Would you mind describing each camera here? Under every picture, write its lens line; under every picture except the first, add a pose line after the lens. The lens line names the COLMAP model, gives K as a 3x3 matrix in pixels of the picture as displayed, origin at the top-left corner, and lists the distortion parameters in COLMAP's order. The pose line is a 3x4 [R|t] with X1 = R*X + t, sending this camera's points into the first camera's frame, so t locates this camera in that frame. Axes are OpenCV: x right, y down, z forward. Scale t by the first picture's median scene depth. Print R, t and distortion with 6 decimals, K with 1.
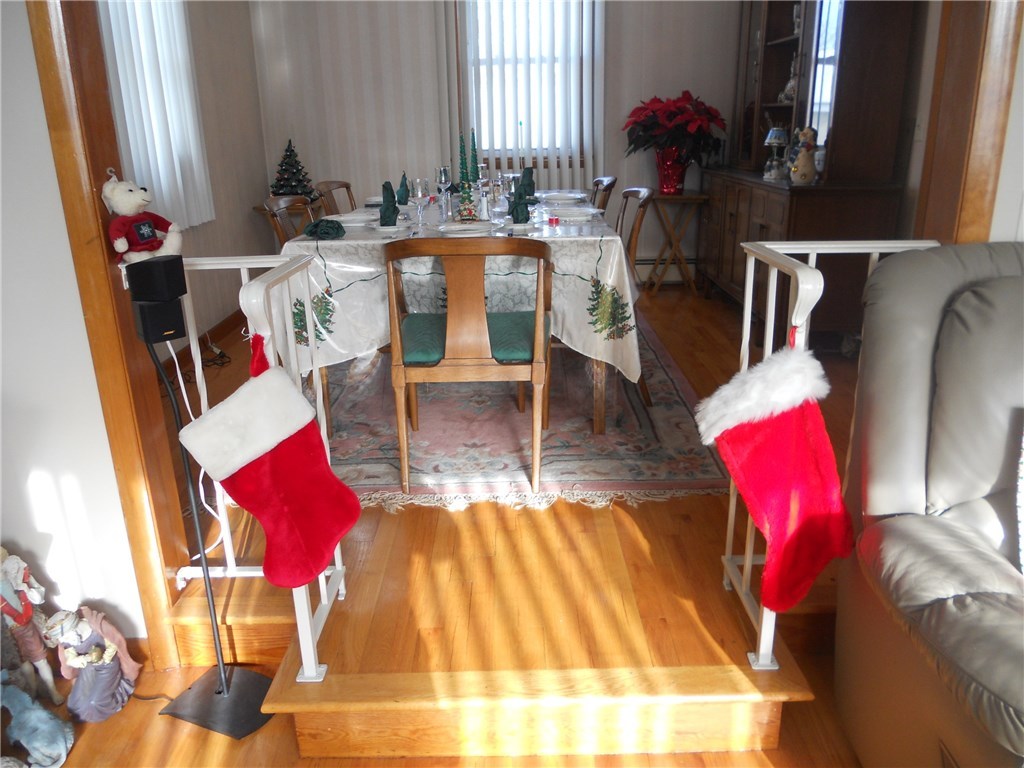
lens RADIAL K [[791.6, 0, 515.6], [0, 791.6, 388.3], [0, 0, 1]] dist [-0.019637, -0.024575]
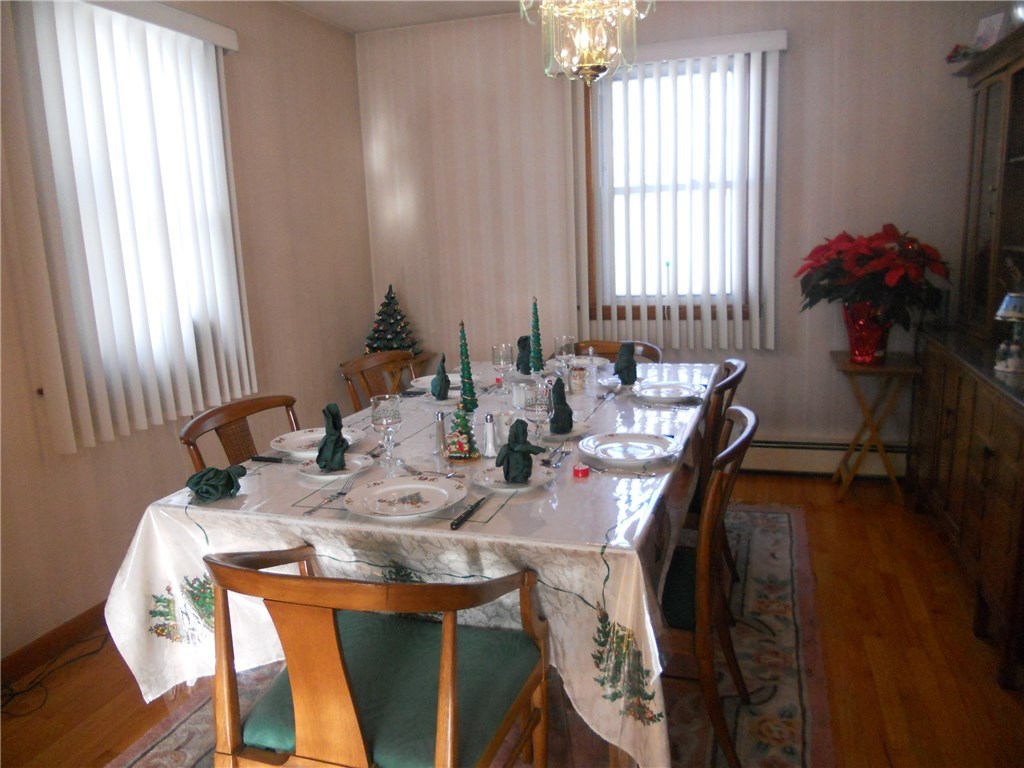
lens RADIAL K [[791.6, 0, 505.1], [0, 791.6, 382.1], [0, 0, 1]] dist [-0.019637, -0.024575]
pose [[0.948513, 0.040585, -0.314128, 0.114674], [-0.078084, 0.991110, -0.107725, -0.130094], [0.306963, 0.126707, 0.943249, 0.237146]]
